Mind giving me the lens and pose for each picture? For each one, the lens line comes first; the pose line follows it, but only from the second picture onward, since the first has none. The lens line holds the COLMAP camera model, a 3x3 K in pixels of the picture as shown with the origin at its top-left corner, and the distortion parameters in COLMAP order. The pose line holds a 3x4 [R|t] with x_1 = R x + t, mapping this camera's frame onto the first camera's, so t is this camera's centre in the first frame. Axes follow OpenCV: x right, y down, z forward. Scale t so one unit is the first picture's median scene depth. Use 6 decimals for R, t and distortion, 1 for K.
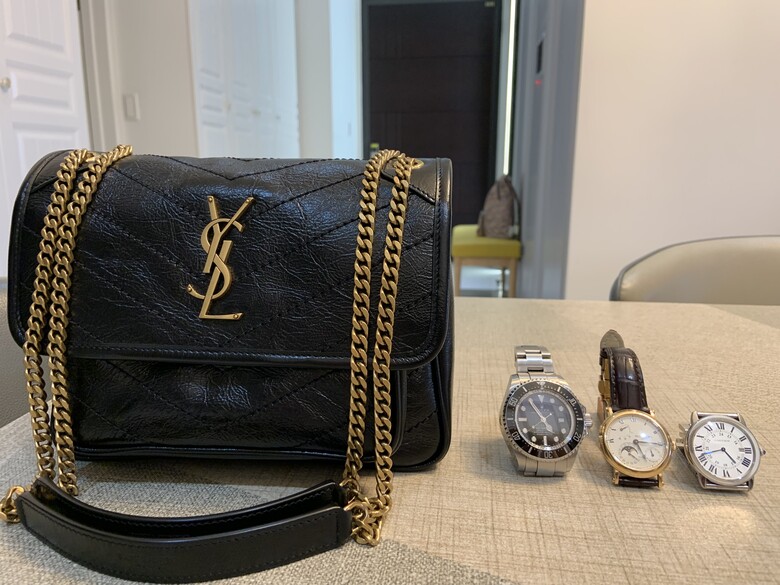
lens RADIAL K [[597.0, 0, 390.0], [0, 597.0, 292.5], [0, 0, 1]] dist [0.116543, -0.170078]
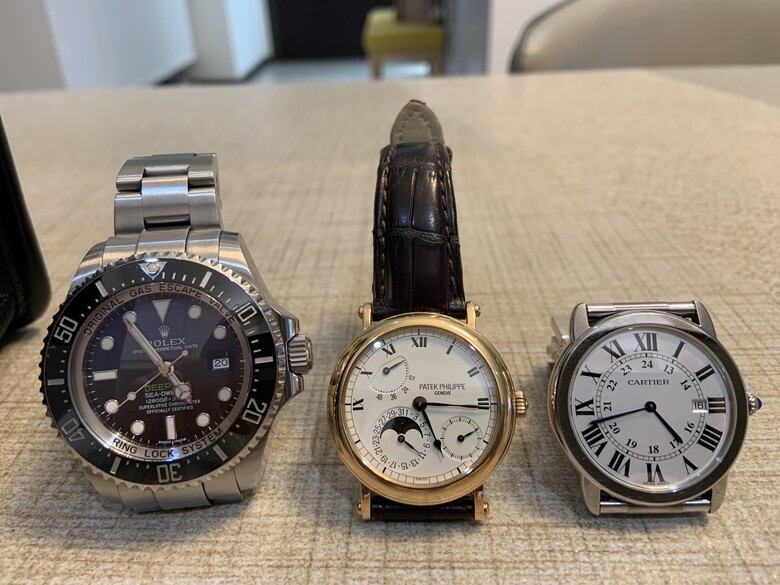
lens RADIAL K [[597.0, 0, 390.0], [0, 597.0, 292.5], [0, 0, 1]] dist [0.116543, -0.170078]
pose [[0.993016, -0.088651, 0.077852, 0.355947], [0.061056, 0.950759, 0.303859, 0.070394], [-0.100956, -0.296983, 0.949531, 0.663775]]
